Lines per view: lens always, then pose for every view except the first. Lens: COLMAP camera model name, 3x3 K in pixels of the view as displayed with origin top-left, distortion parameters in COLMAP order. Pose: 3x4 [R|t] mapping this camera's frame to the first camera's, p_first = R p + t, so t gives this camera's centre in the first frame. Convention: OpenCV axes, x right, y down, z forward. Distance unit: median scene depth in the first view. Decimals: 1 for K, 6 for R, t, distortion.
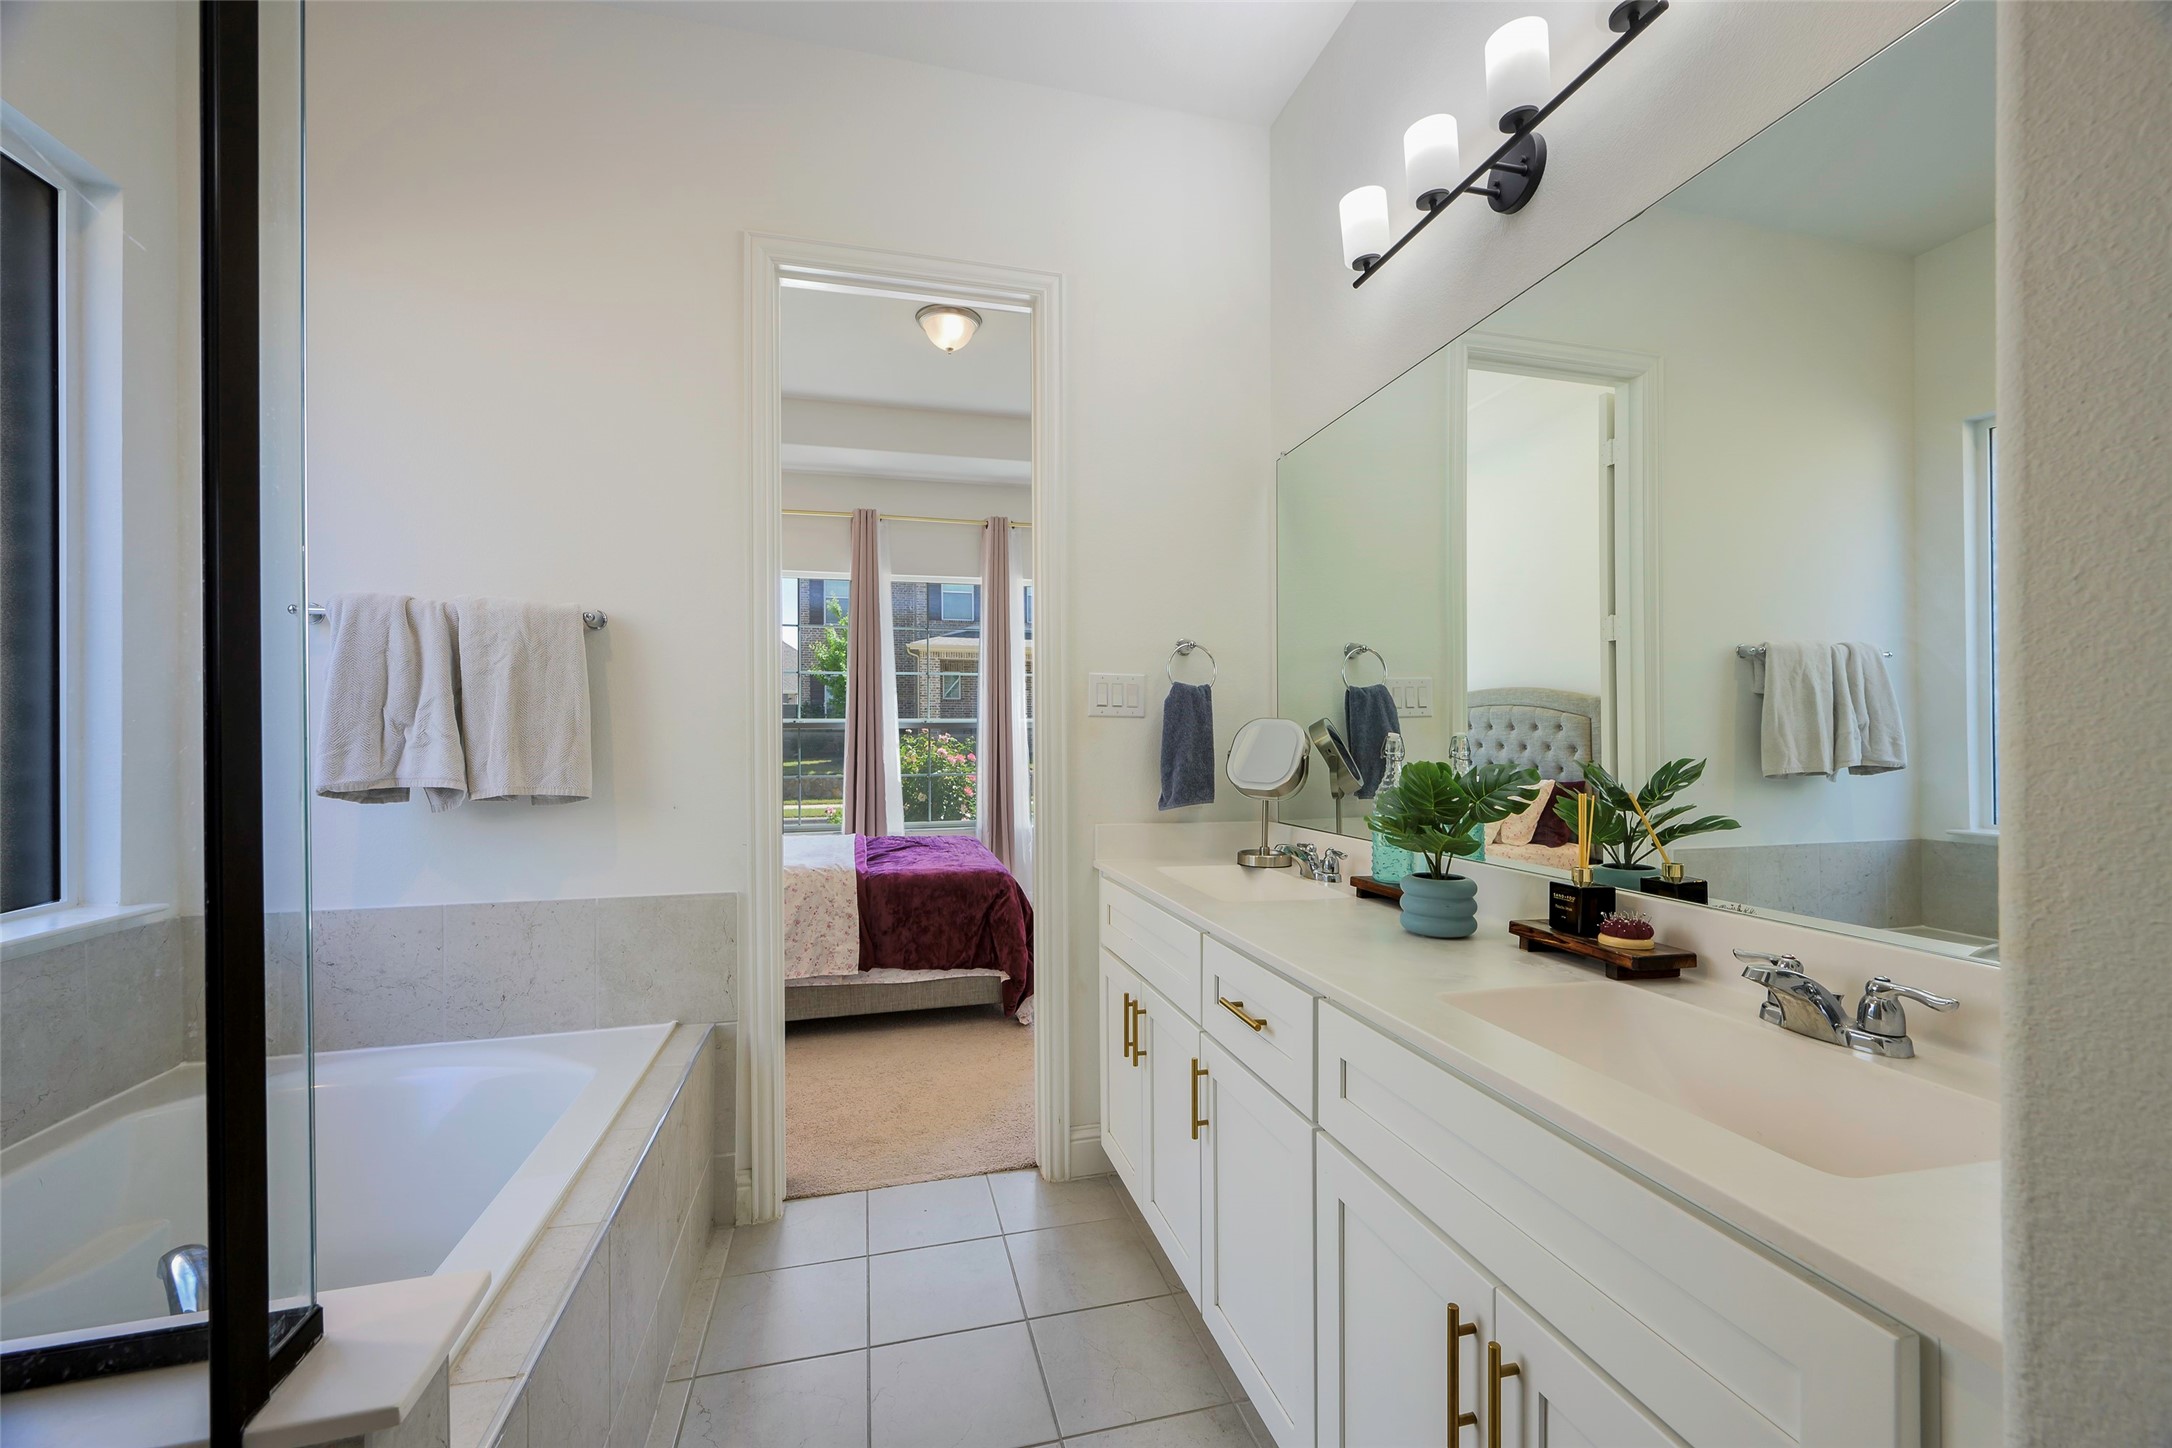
lens RADIAL K [[851.1, 0, 1084.3], [0, 851.1, 731.3], [0, 0, 1]] dist [-0.001344, -0.000019]
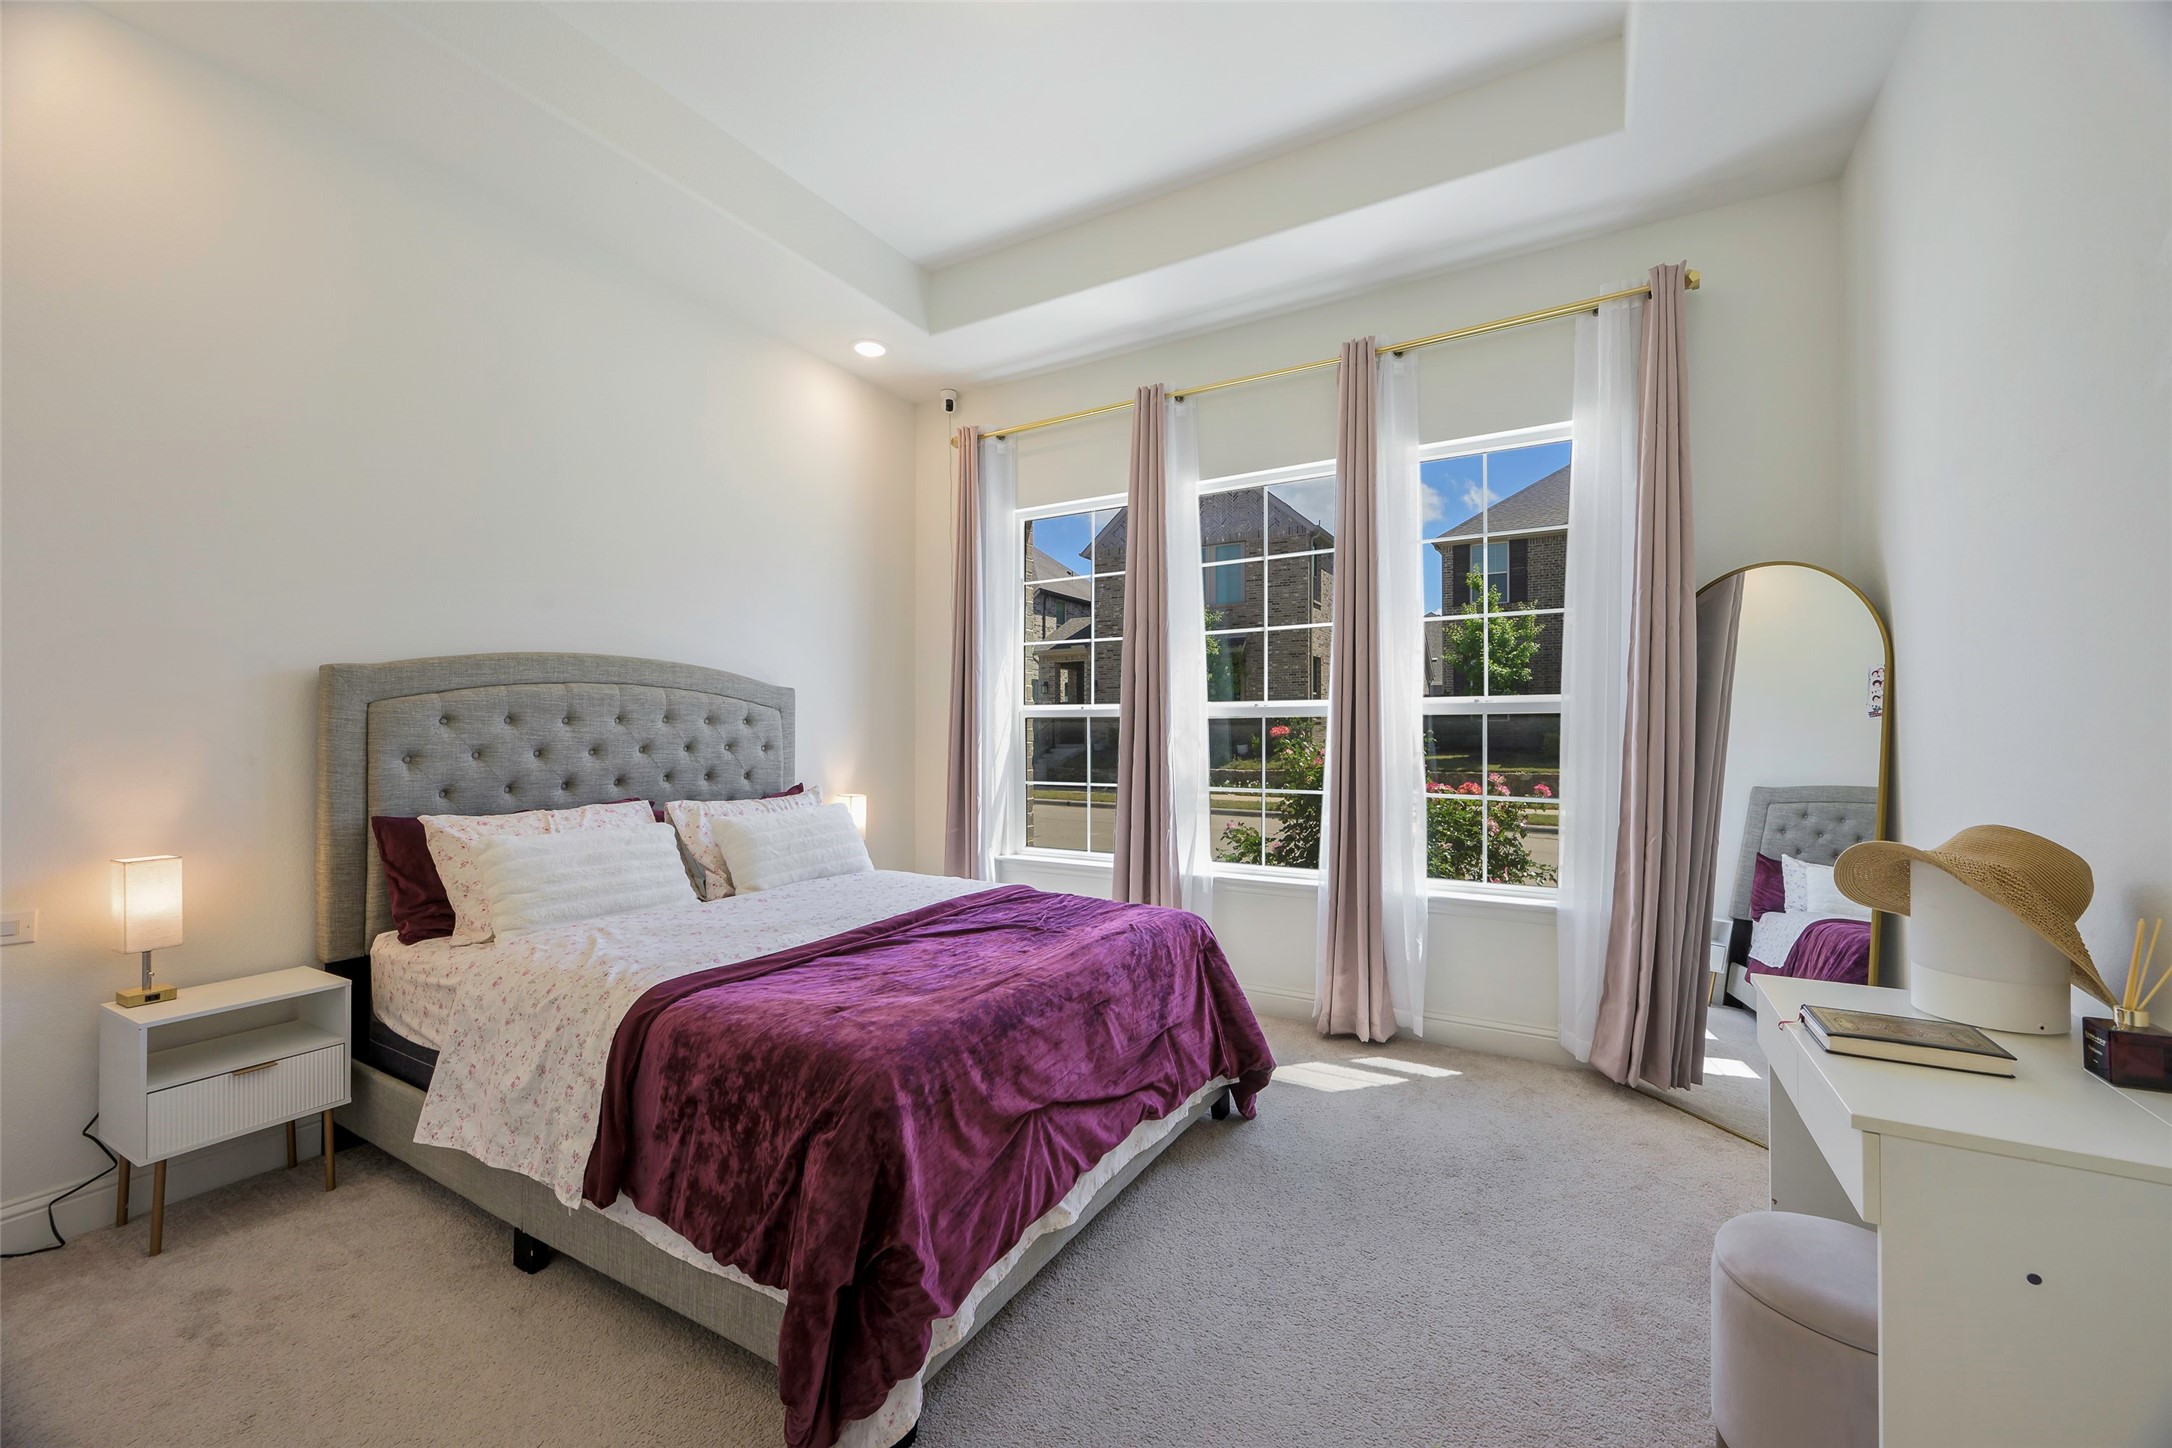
lens RADIAL K [[851.1, 0, 1087.5], [0, 851.1, 739.1], [0, 0, 1]] dist [-0.001344, -0.000019]
pose [[0.718568, 0.013325, -0.695329, 0.288906], [-0.000002, 0.999816, 0.019158, -0.001540], [0.695456, -0.013765, 0.718437, 0.821531]]
